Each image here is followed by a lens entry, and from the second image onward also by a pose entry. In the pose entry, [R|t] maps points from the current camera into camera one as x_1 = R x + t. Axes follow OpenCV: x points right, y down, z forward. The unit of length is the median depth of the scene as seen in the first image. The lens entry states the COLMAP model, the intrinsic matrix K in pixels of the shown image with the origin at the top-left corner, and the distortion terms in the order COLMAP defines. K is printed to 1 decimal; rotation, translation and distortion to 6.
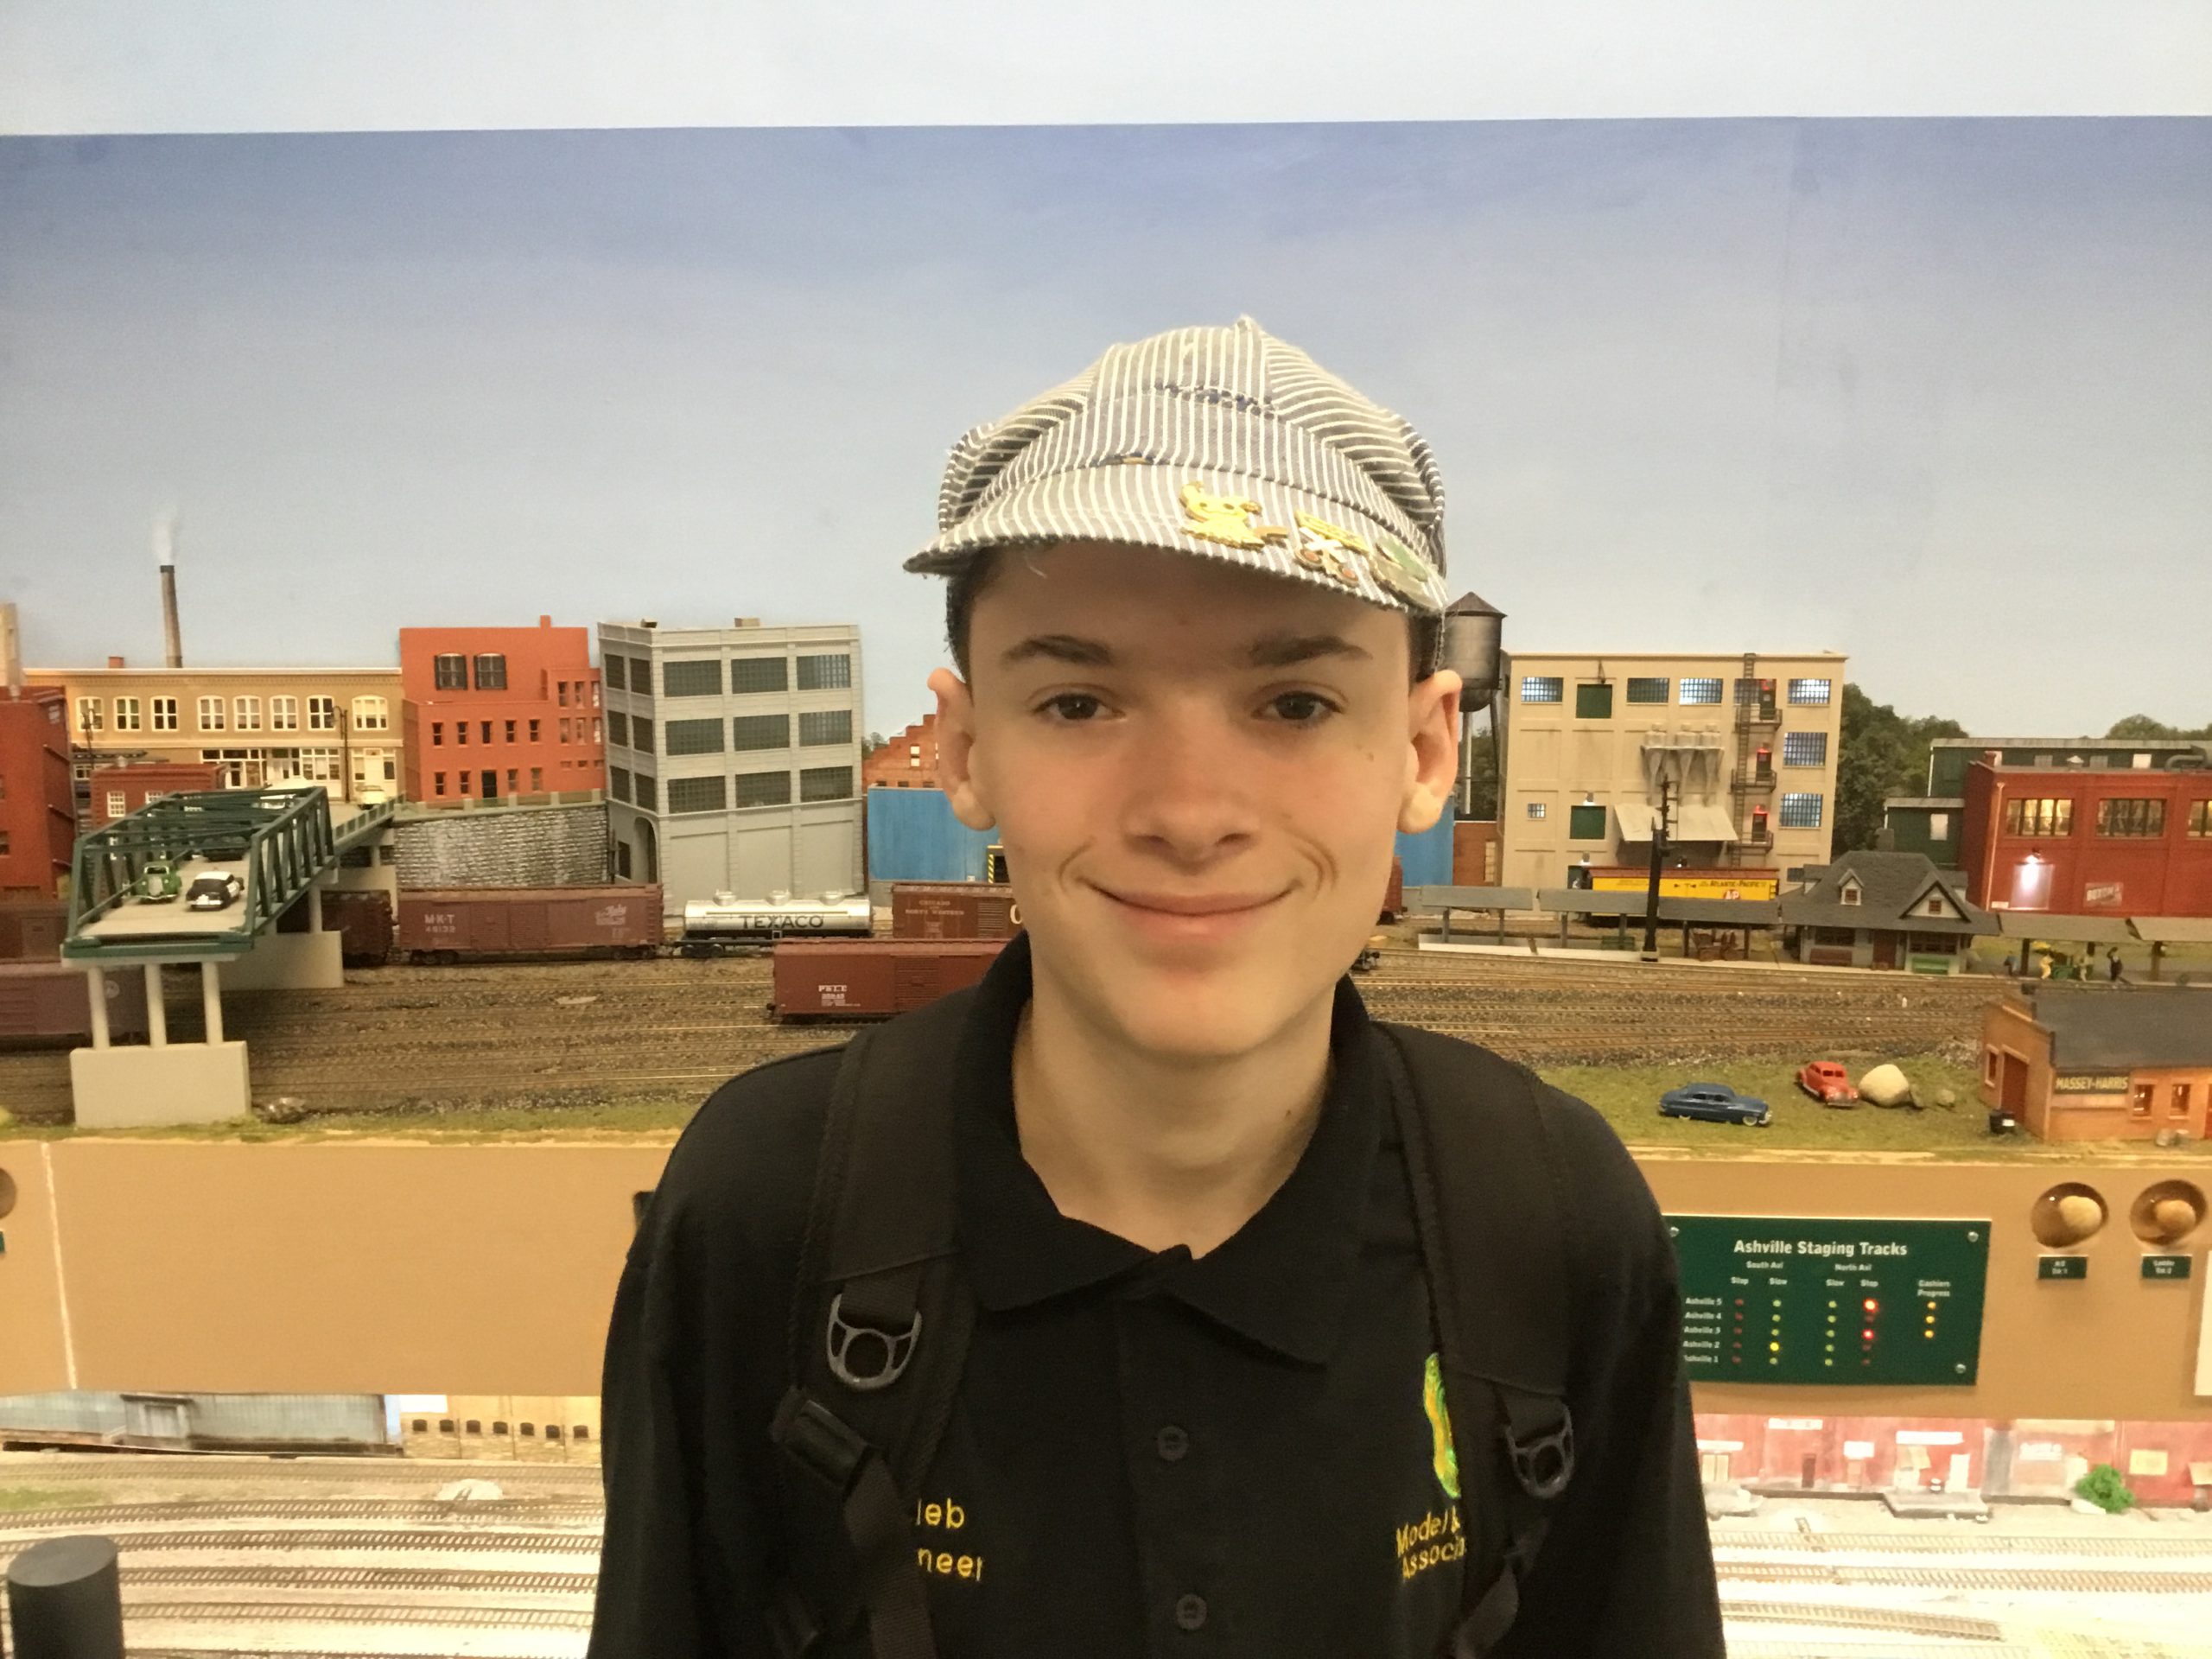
lens RADIAL K [[1981.3, 0, 1108.2], [0, 1981.3, 843.4], [0, 0, 1]] dist [0.095490, -0.187362]
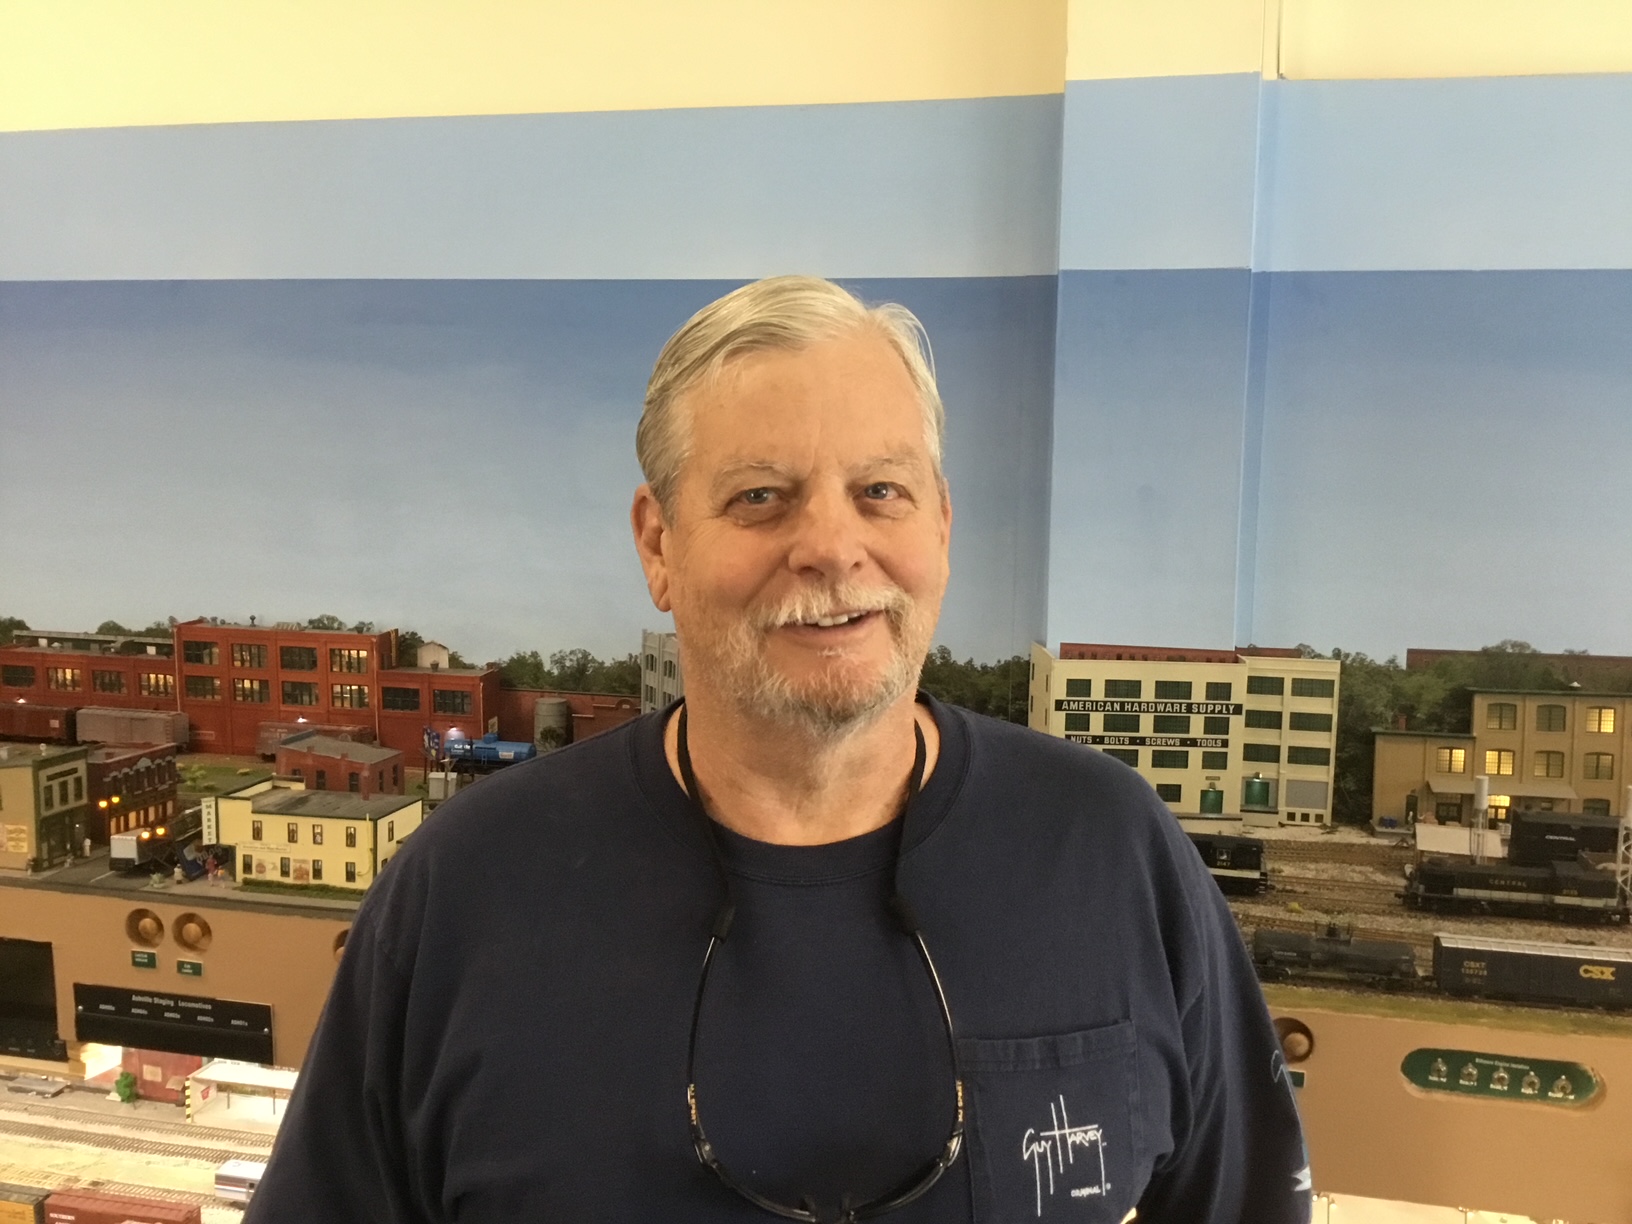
lens RADIAL K [[1461.8, 0, 815.6], [0, 1461.8, 623.1], [0, 0, 1]] dist [0.095490, -0.187362]
pose [[0.983150, 0.038994, -0.178595, 1.347772], [-0.050635, 0.996847, -0.061090, -0.015550], [0.175650, 0.069104, 0.982024, -0.137170]]
